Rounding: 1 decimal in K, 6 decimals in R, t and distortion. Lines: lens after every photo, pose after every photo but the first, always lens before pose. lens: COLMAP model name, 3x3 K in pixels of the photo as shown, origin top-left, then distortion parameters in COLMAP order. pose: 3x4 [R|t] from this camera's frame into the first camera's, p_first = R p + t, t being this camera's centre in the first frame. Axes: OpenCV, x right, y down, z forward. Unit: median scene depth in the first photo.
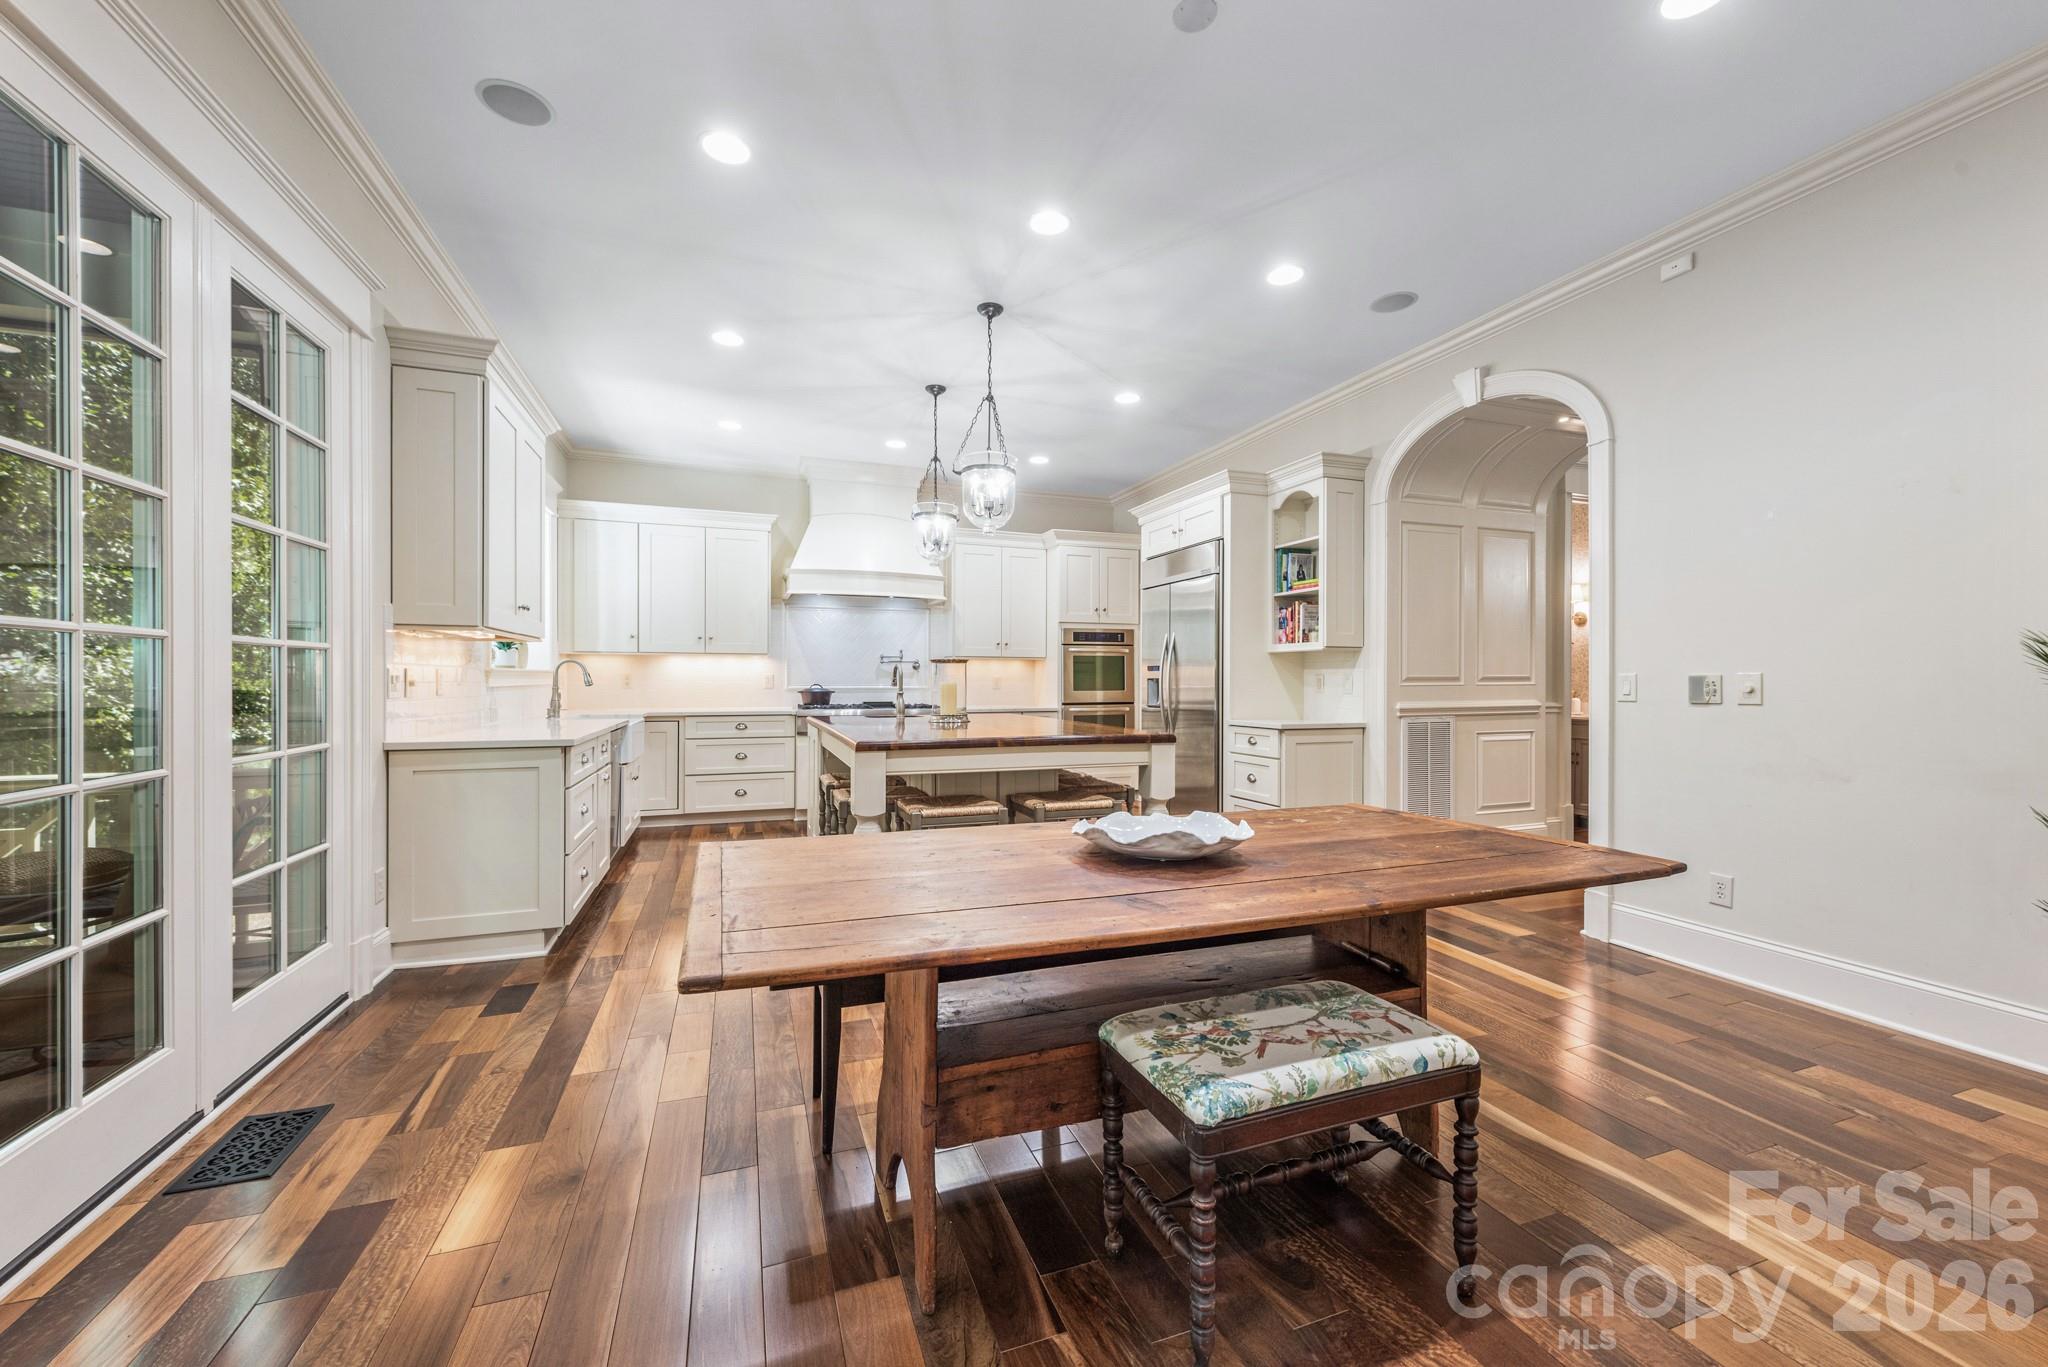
lens RADIAL K [[809.7, 0, 1029.2], [0, 809.7, 679.3], [0, 0, 1]] dist [-0.000455, -0.000097]
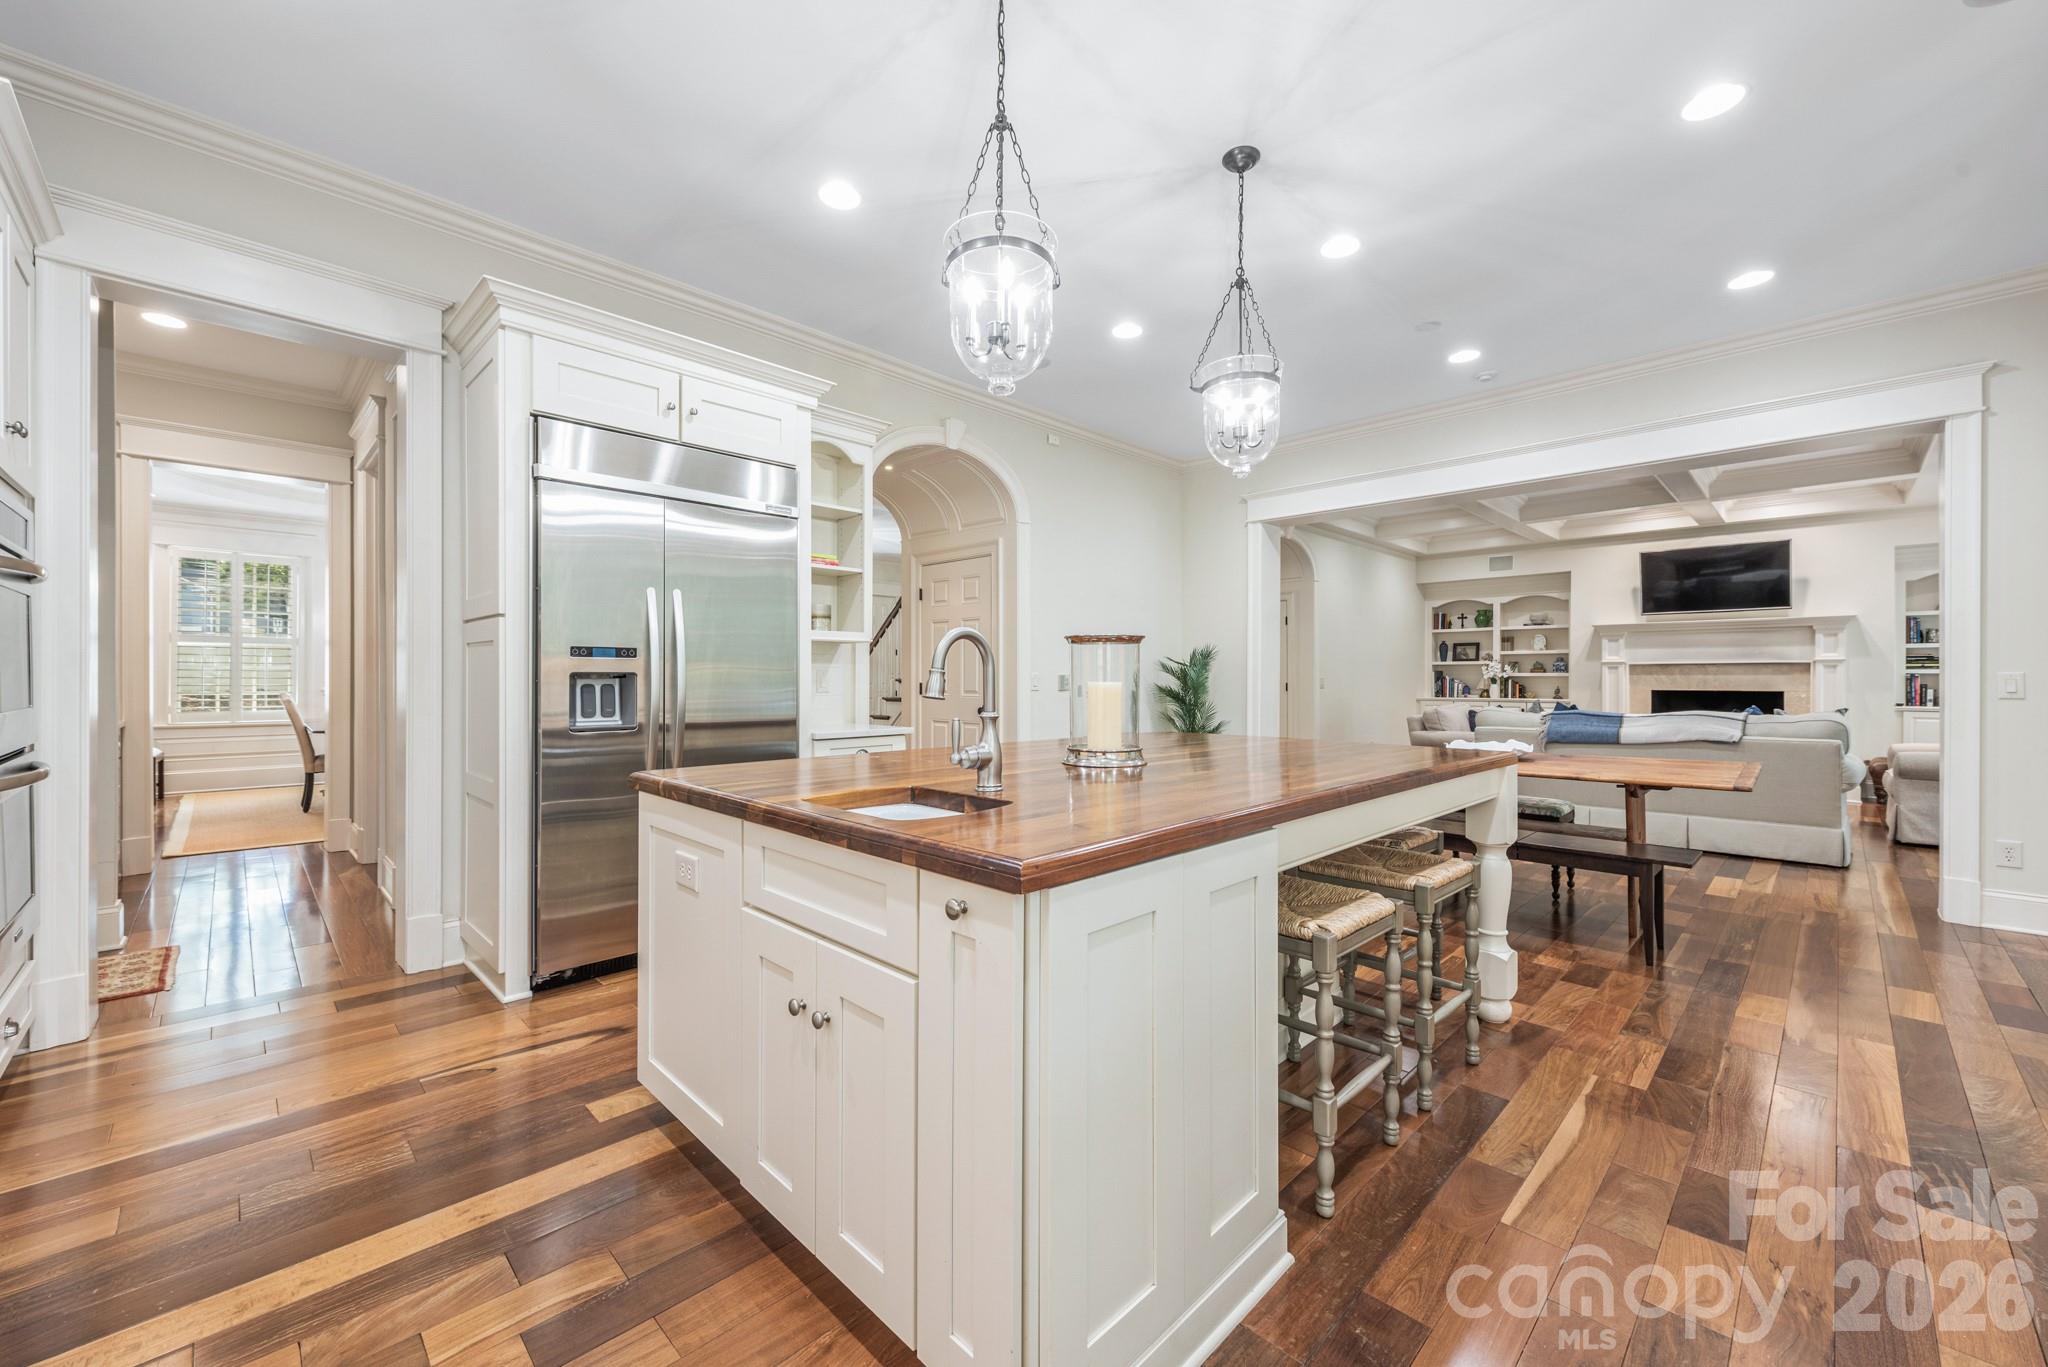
lens RADIAL K [[809.7, 0, 1029.2], [0, 809.7, 678.9], [0, 0, 1]] dist [-0.000455, -0.000097]
pose [[-0.420459, -0.006677, 0.907287, -0.647615], [0.000837, 0.999970, 0.007747, -0.001418], [-0.907311, 0.004016, -0.420441, 1.530658]]
